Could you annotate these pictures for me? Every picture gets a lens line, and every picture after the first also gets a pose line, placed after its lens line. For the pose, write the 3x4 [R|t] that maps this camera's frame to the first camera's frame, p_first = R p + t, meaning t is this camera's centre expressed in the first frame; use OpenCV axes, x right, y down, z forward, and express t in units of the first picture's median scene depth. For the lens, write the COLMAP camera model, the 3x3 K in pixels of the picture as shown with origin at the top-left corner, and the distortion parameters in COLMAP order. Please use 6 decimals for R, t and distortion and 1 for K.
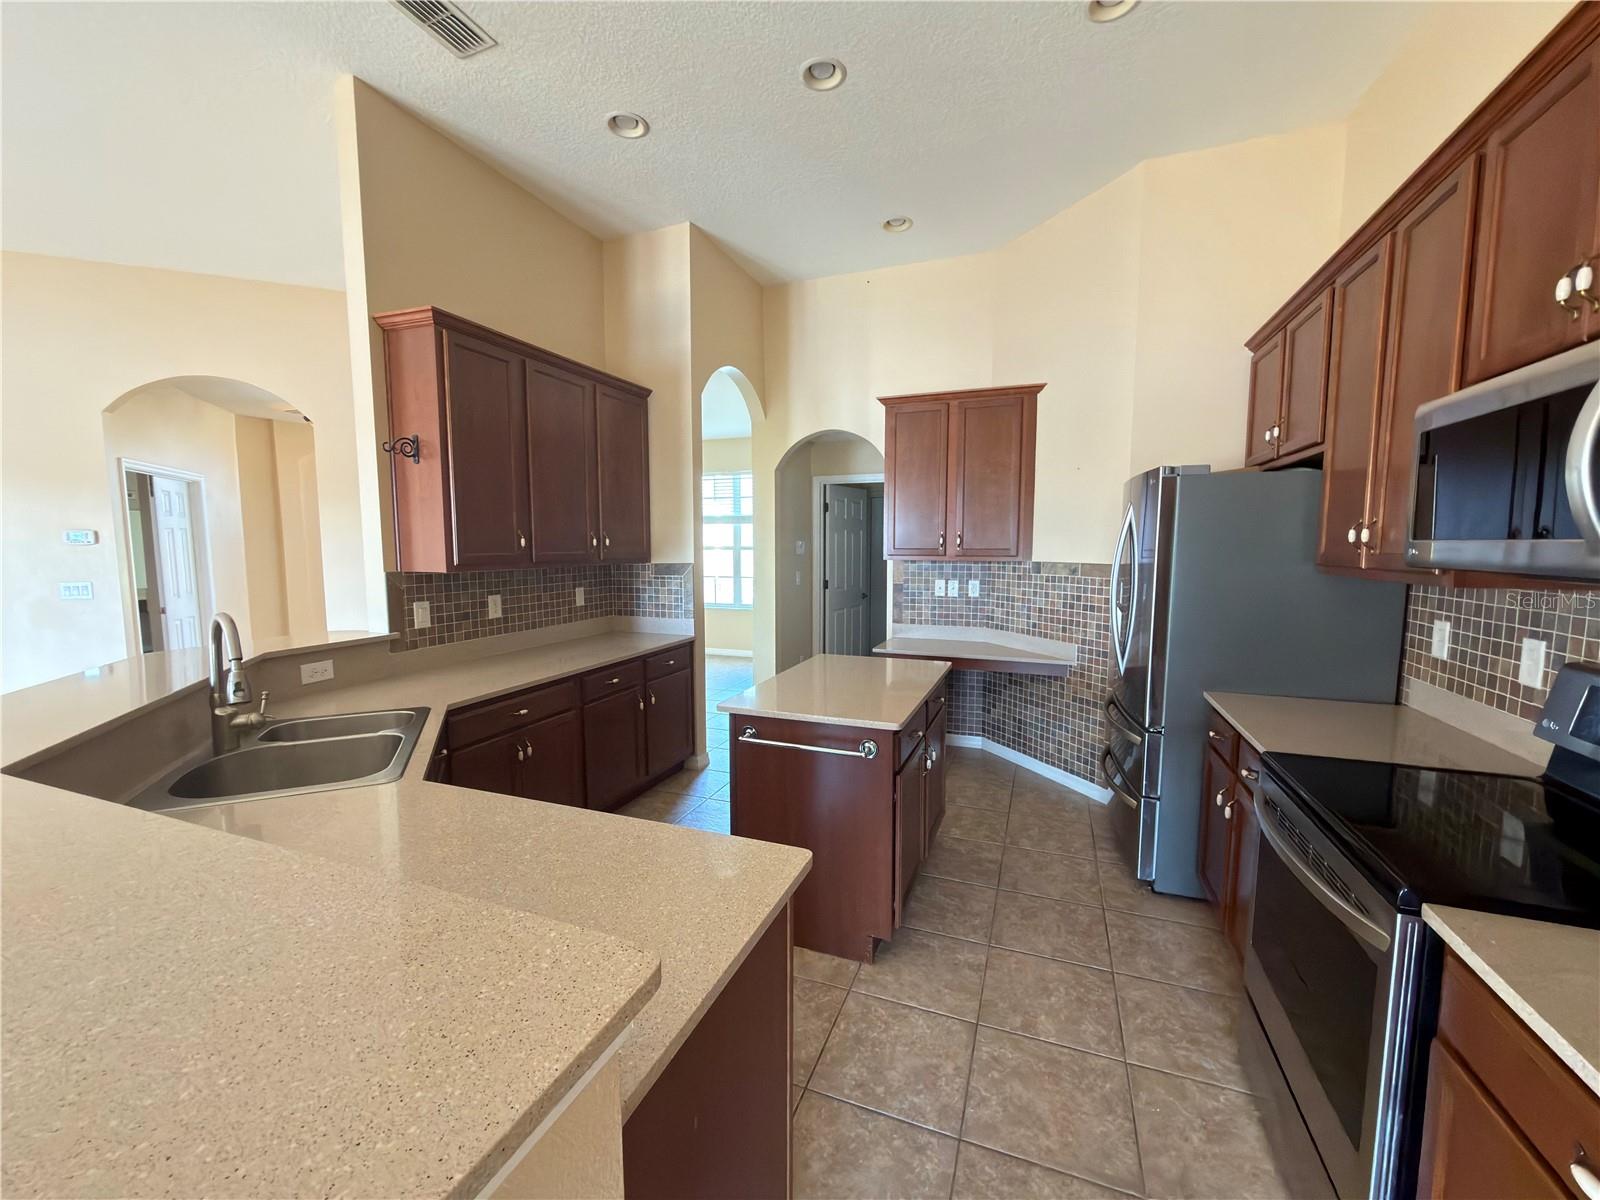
lens RADIAL K [[641.1, 0, 799.5], [0, 641.1, 603.2], [0, 0, 1]] dist [0.001989, 0.000318]
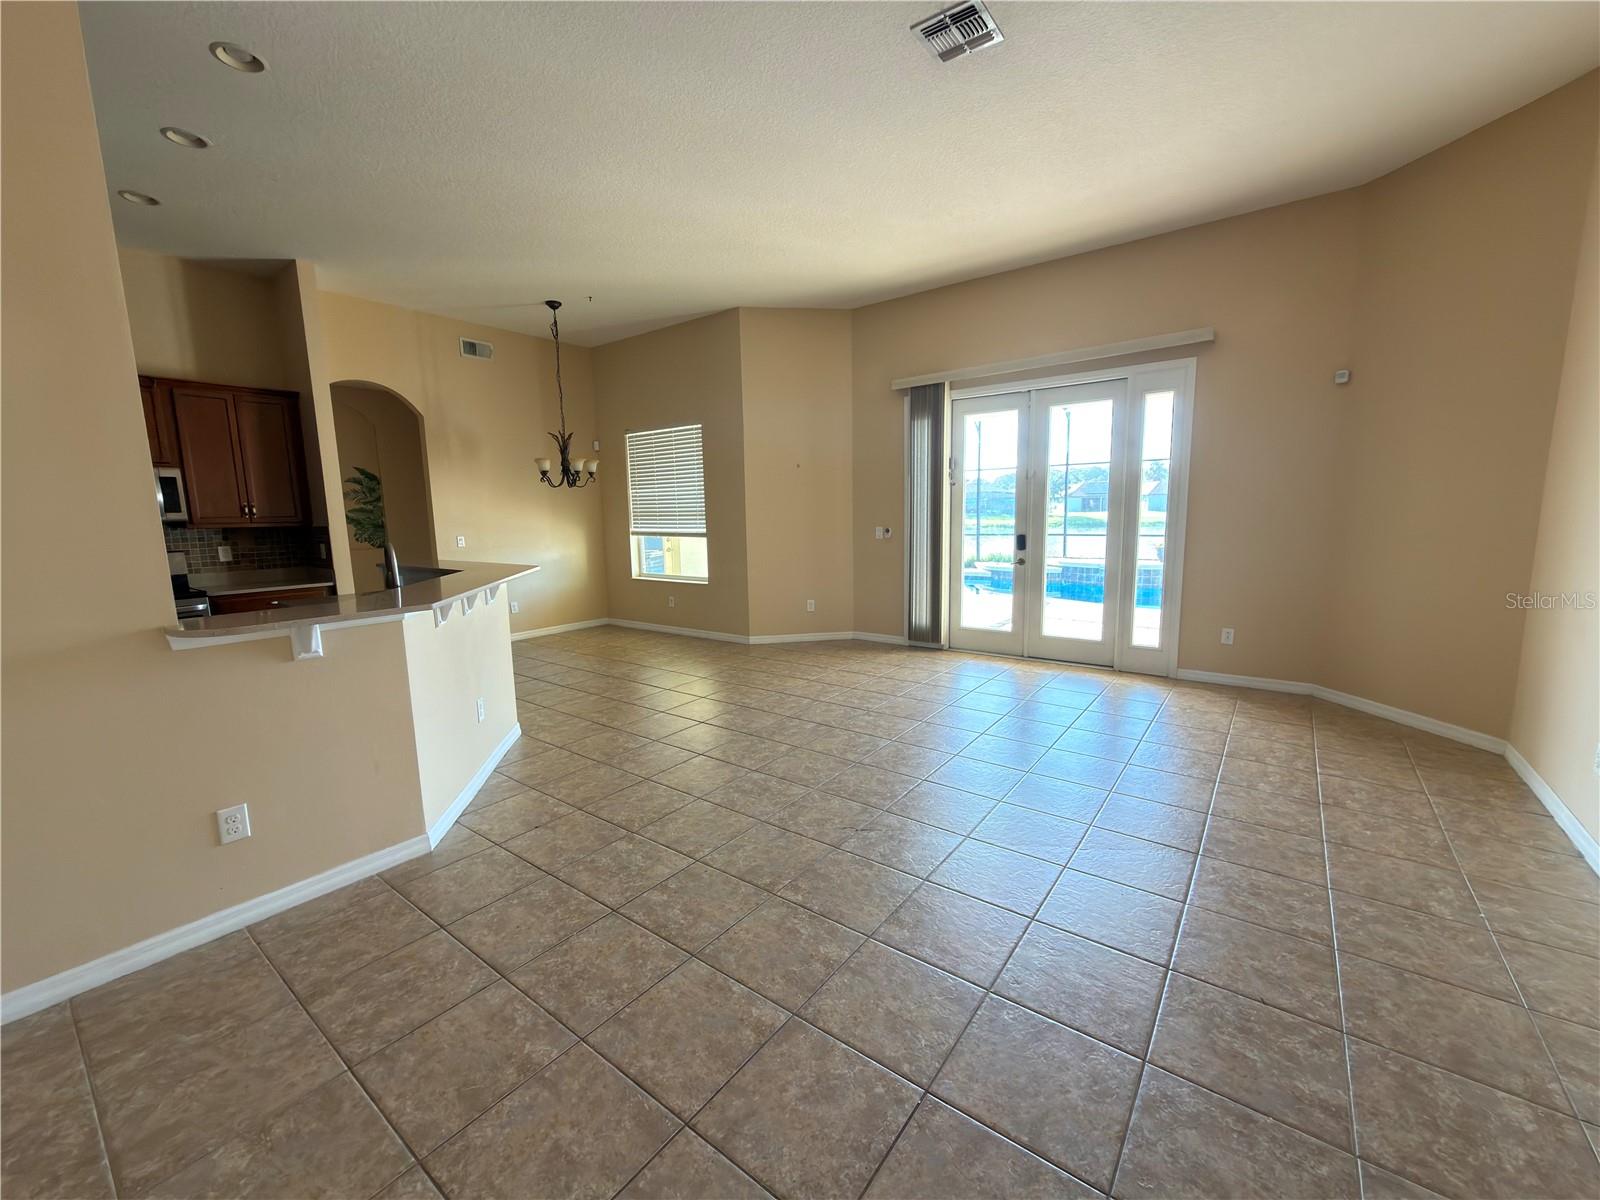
lens RADIAL K [[641.1, 0, 799.5], [0, 641.1, 603.2], [0, 0, 1]] dist [0.001989, 0.000318]
pose [[-0.962861, -0.023704, 0.268956, -1.895215], [0.040286, 0.972375, 0.229922, -0.146861], [-0.266976, 0.232218, -0.935307, 1.915551]]
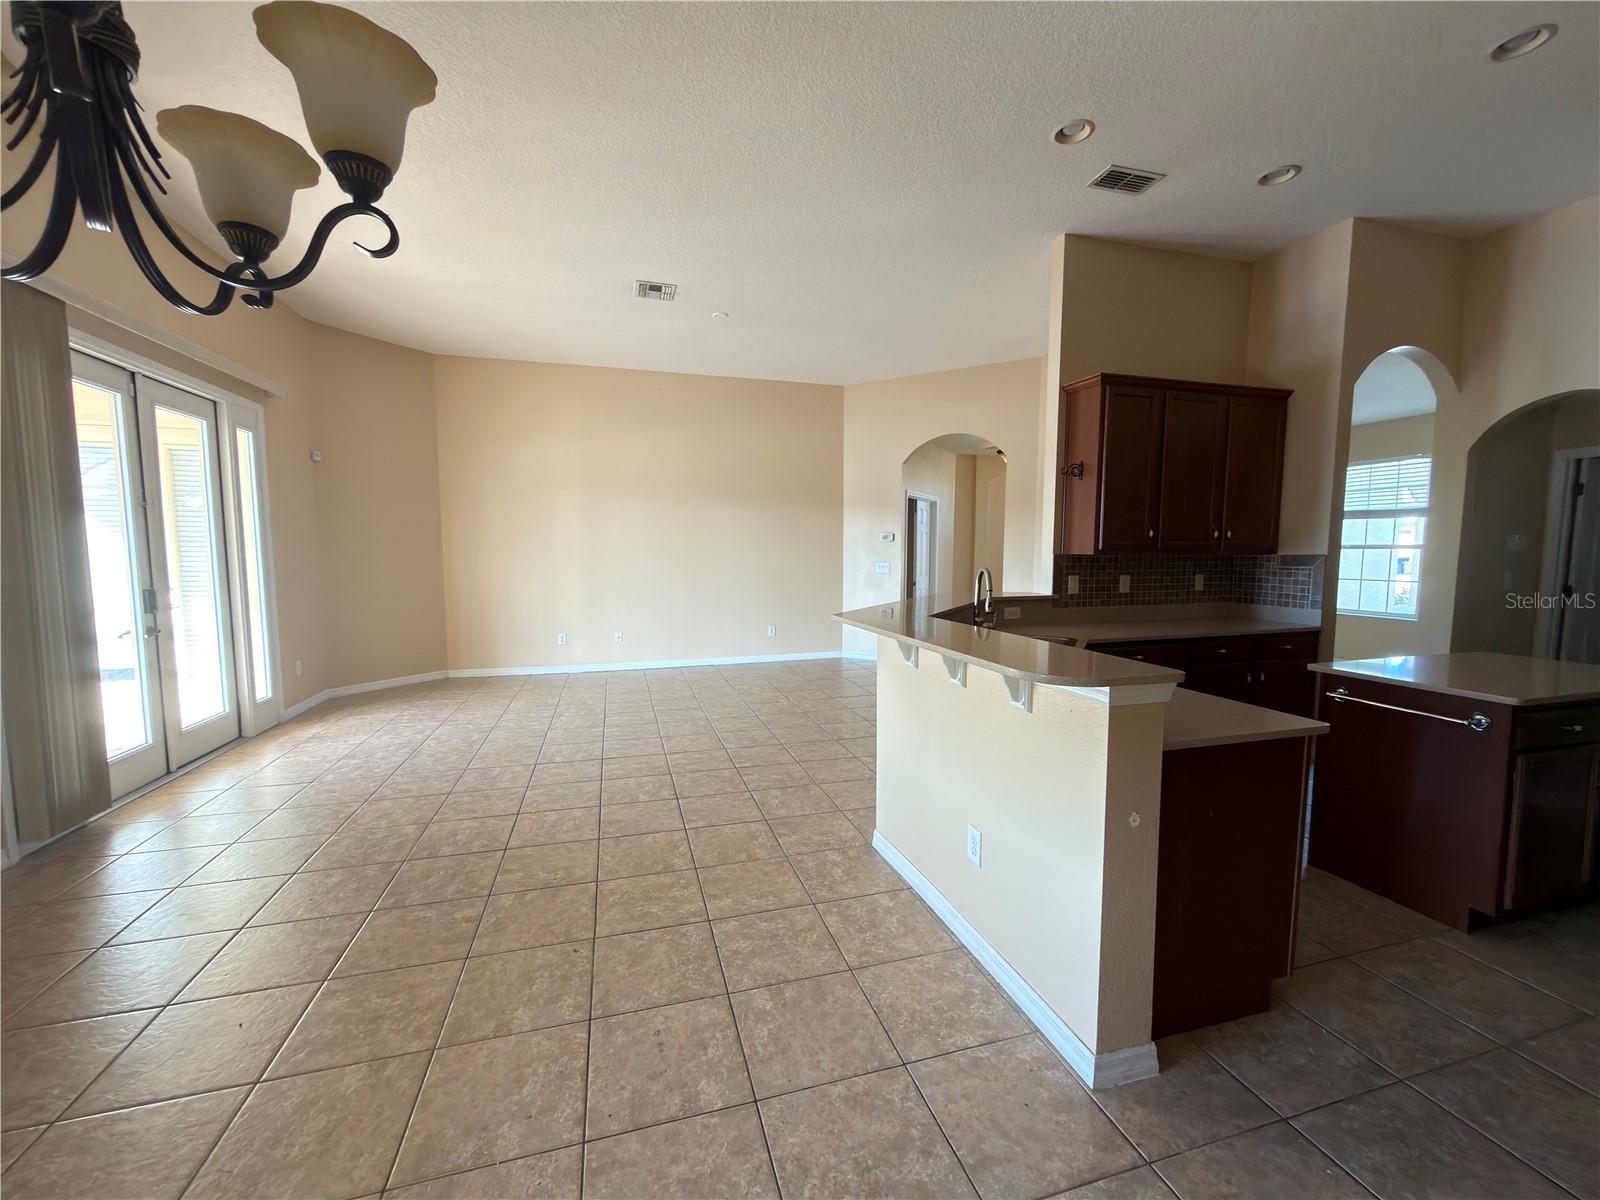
lens RADIAL K [[641.1, 0, 799.5], [0, 641.1, 603.2], [0, 0, 1]] dist [0.001989, 0.000318]
pose [[0.613201, 0.070201, -0.786801, 0.147239], [-0.076269, 0.996651, 0.029484, 0.054807], [0.786236, 0.041928, 0.616502, -0.318811]]
